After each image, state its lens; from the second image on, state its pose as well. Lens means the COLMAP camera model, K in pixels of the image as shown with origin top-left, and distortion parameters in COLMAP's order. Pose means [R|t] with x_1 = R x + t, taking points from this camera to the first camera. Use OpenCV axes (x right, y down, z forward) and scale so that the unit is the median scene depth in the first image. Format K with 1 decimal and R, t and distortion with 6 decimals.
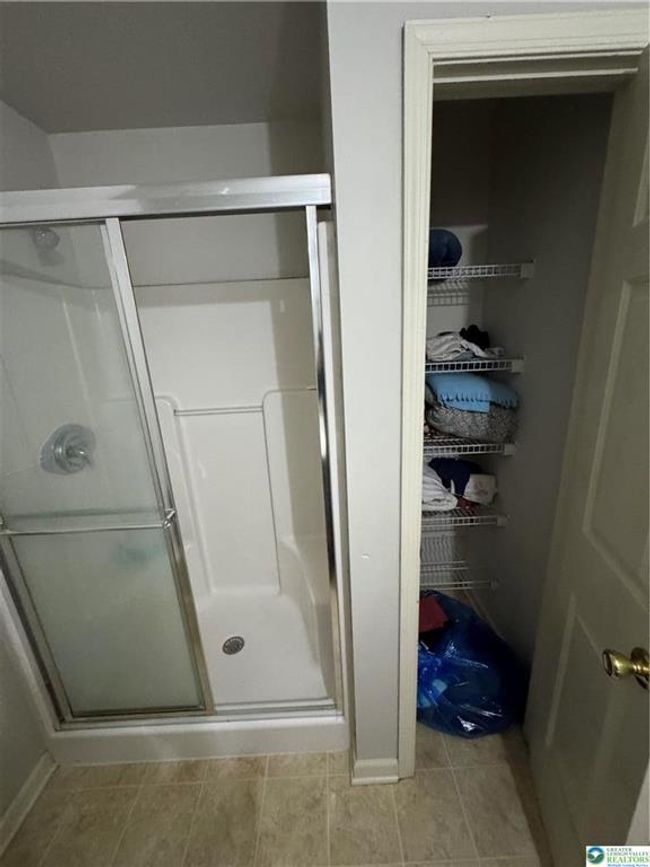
lens RADIAL K [[346.4, 0, 325.0], [0, 346.4, 433.5], [0, 0, 1]] dist [0.000114, -0.000037]
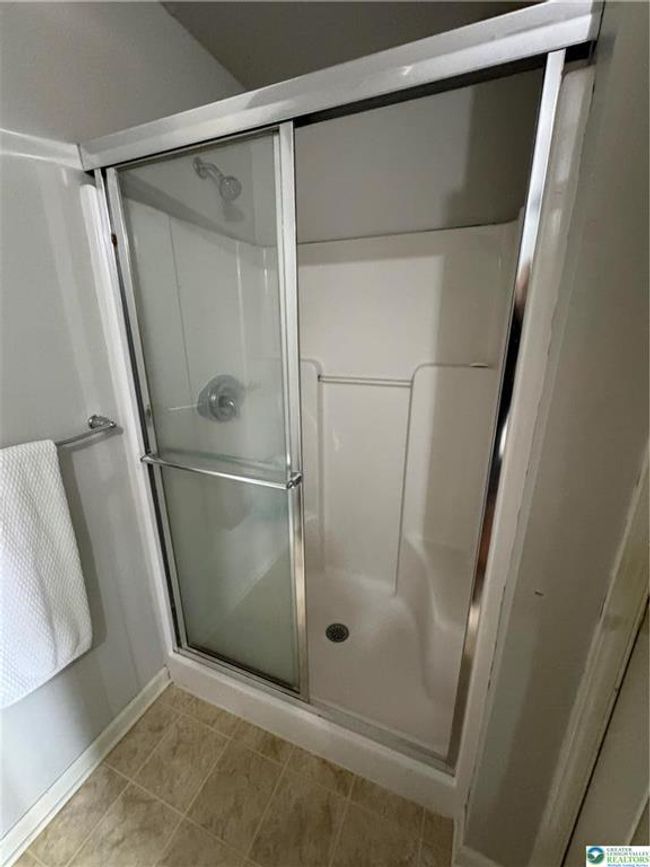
lens RADIAL K [[346.4, 0, 325.0], [0, 346.4, 433.5], [0, 0, 1]] dist [0.000114, -0.000037]
pose [[0.915717, 0.162382, -0.367551, -0.050388], [-0.154316, 0.986681, 0.051446, 0.049586], [0.371010, 0.009609, 0.928579, 0.145877]]
